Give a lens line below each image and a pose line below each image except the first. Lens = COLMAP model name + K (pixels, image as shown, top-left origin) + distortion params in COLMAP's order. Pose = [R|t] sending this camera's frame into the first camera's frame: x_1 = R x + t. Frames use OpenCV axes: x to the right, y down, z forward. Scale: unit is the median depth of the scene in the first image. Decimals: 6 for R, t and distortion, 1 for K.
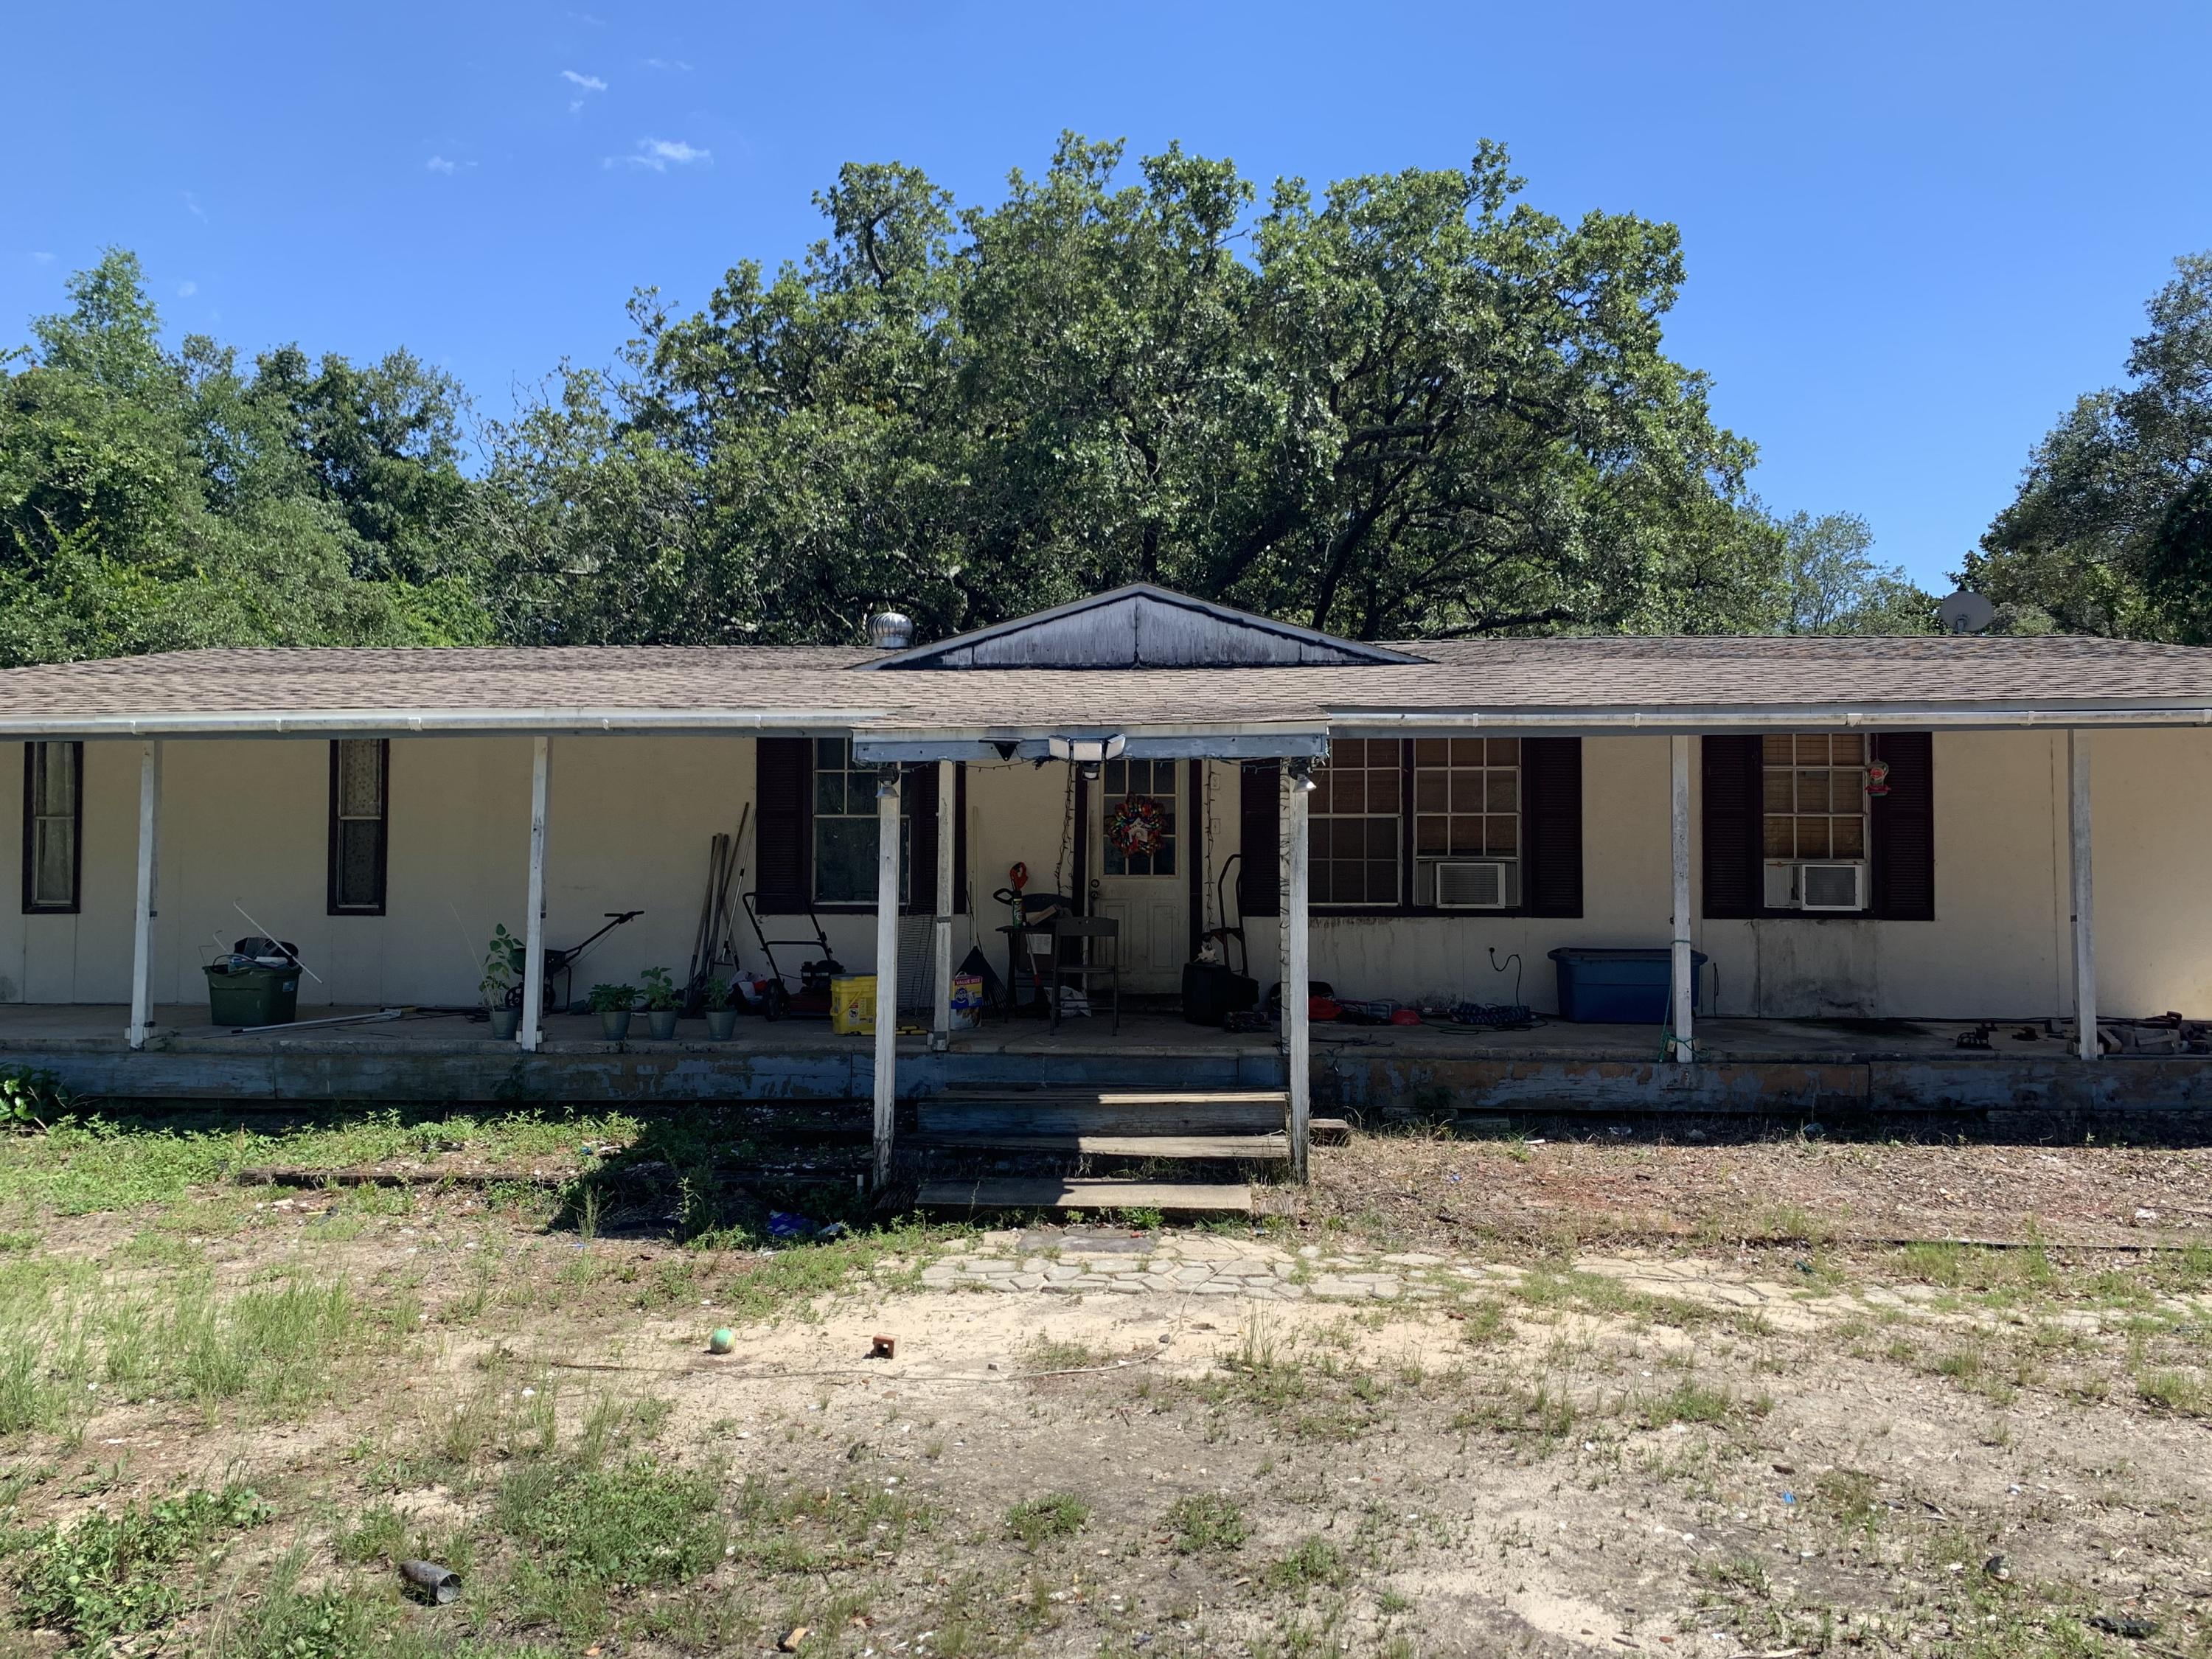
lens RADIAL K [[1748.0, 0, 1105.4], [0, 1748.0, 821.0], [0, 0, 1]] dist [0.093835, -0.192380]
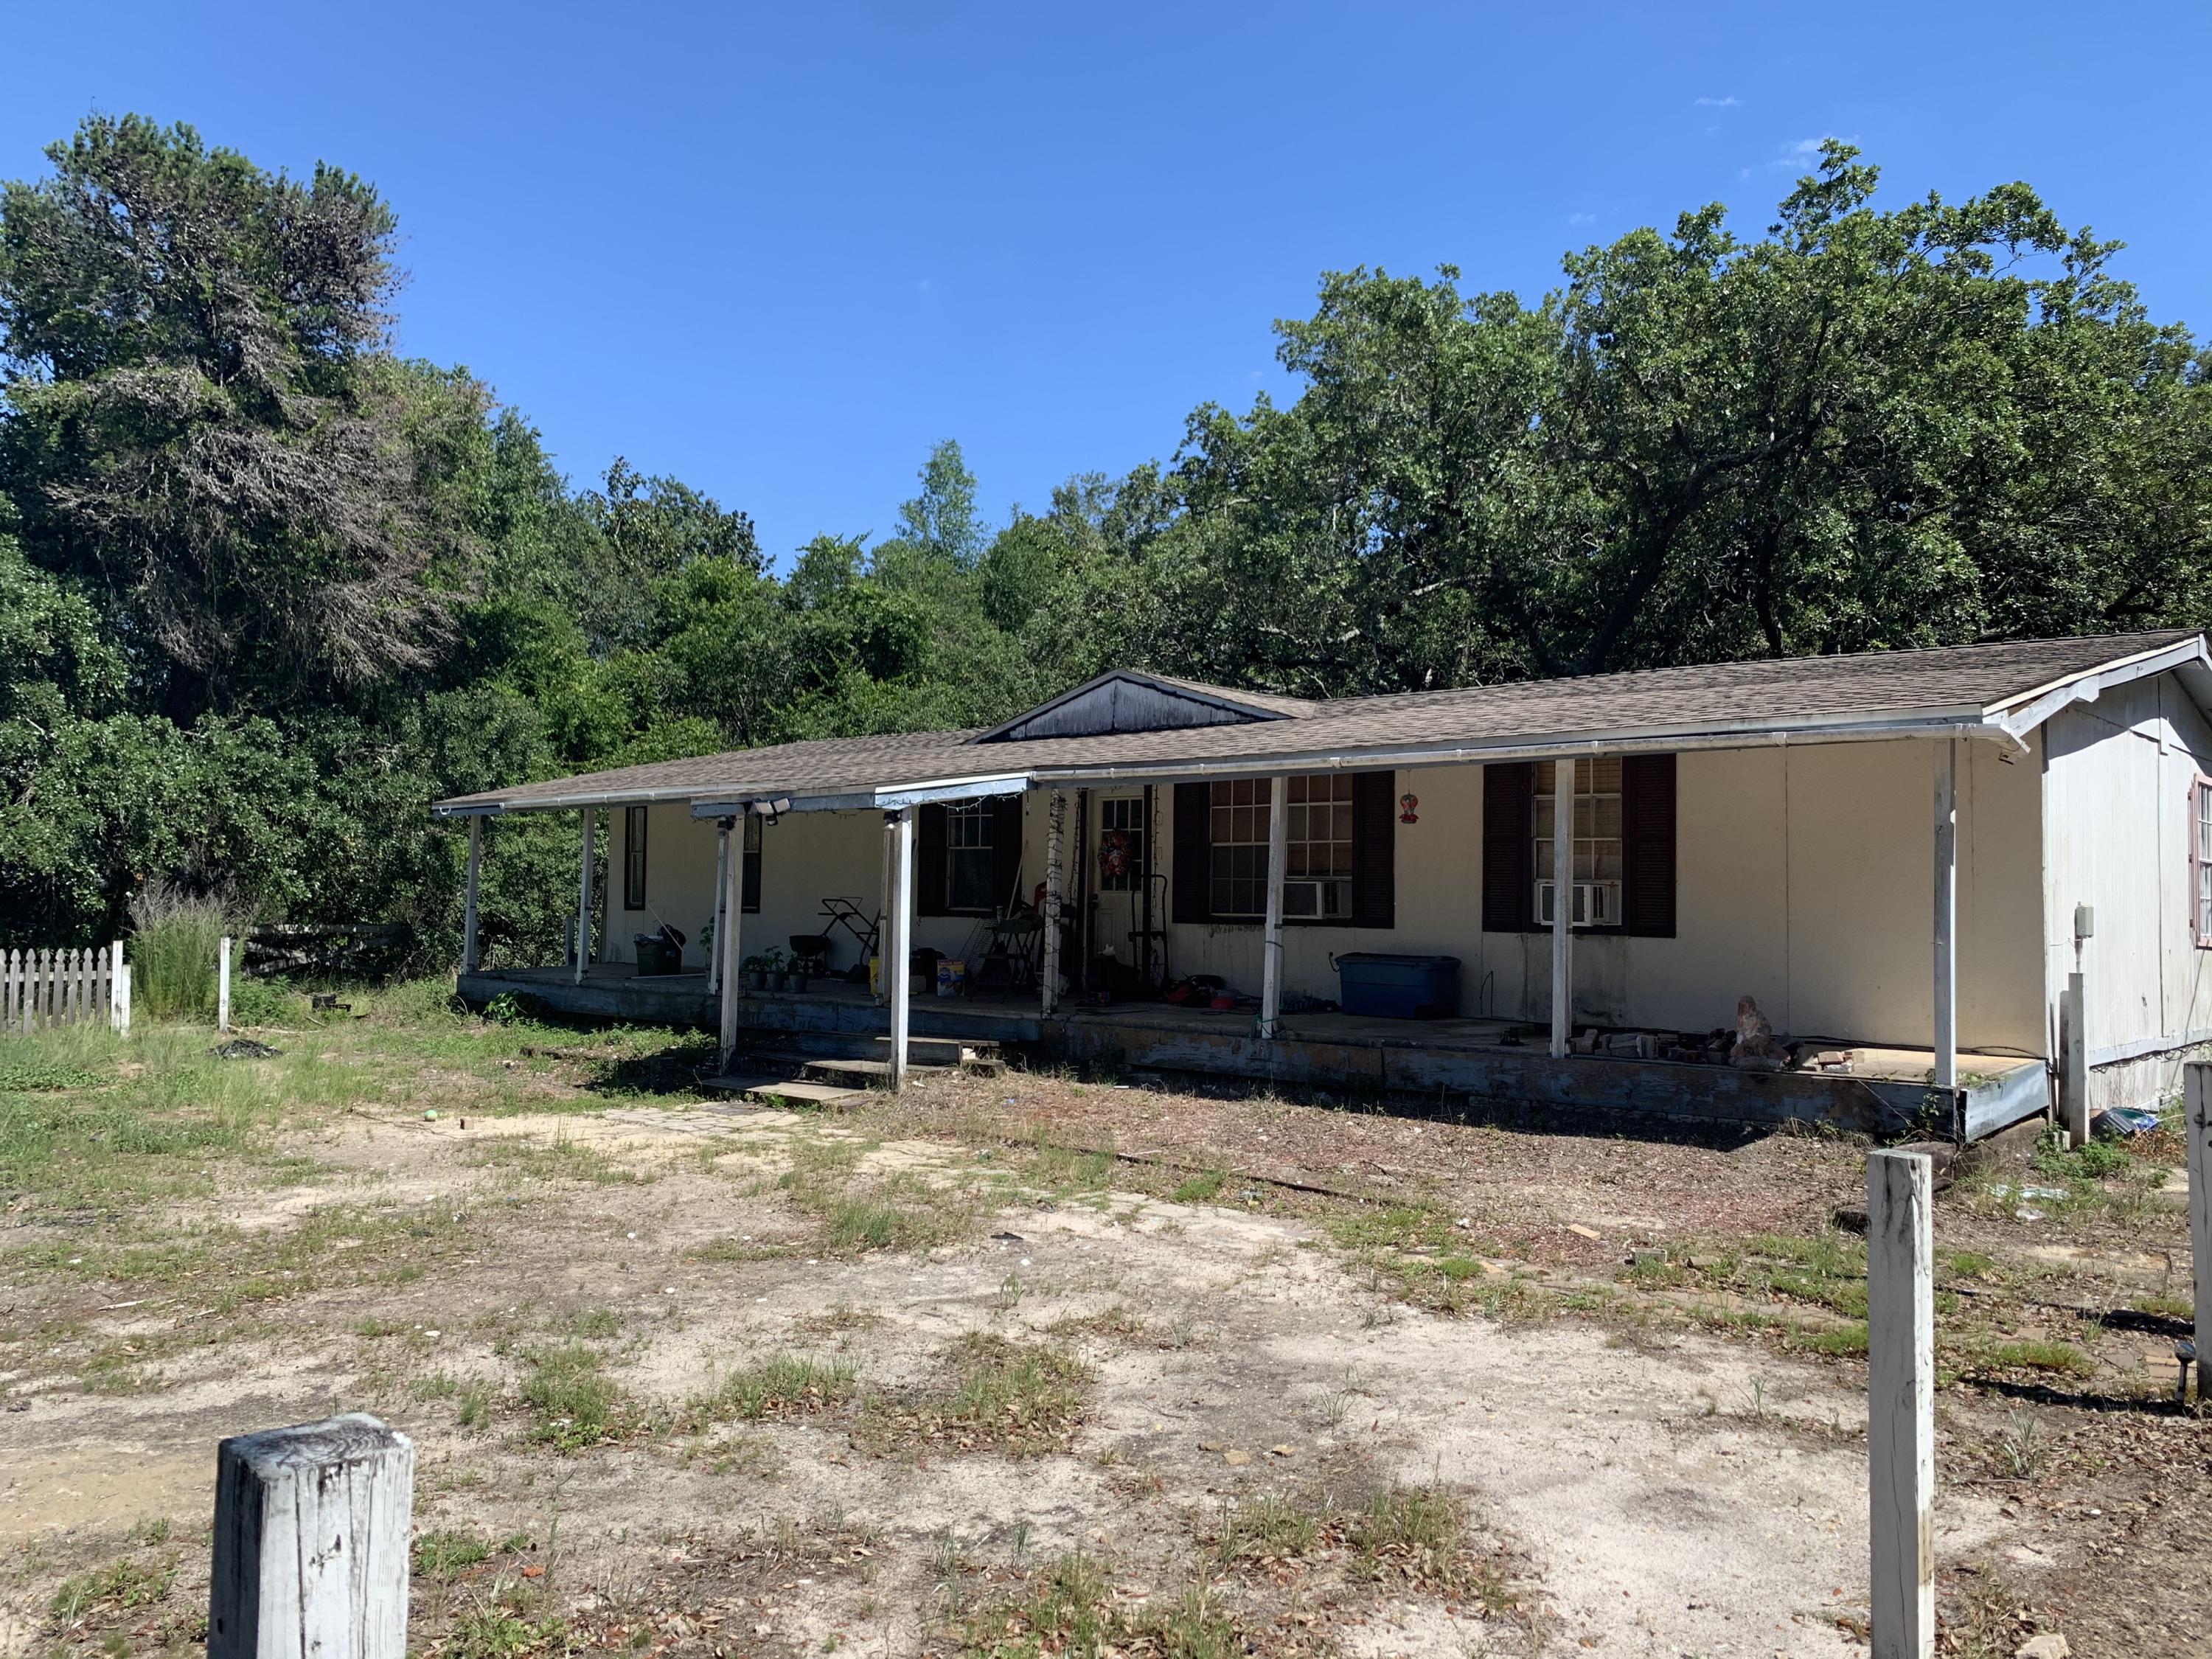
lens RADIAL K [[1817.7, 0, 1110.1], [0, 1817.7, 786.4], [0, 0, 1]] dist [0.097307, 0.000070]
pose [[0.767535, -0.030949, -0.640260, 0.914021], [0.009542, 0.999275, -0.036863, 0.003477], [0.640936, 0.022184, 0.767273, -0.059662]]
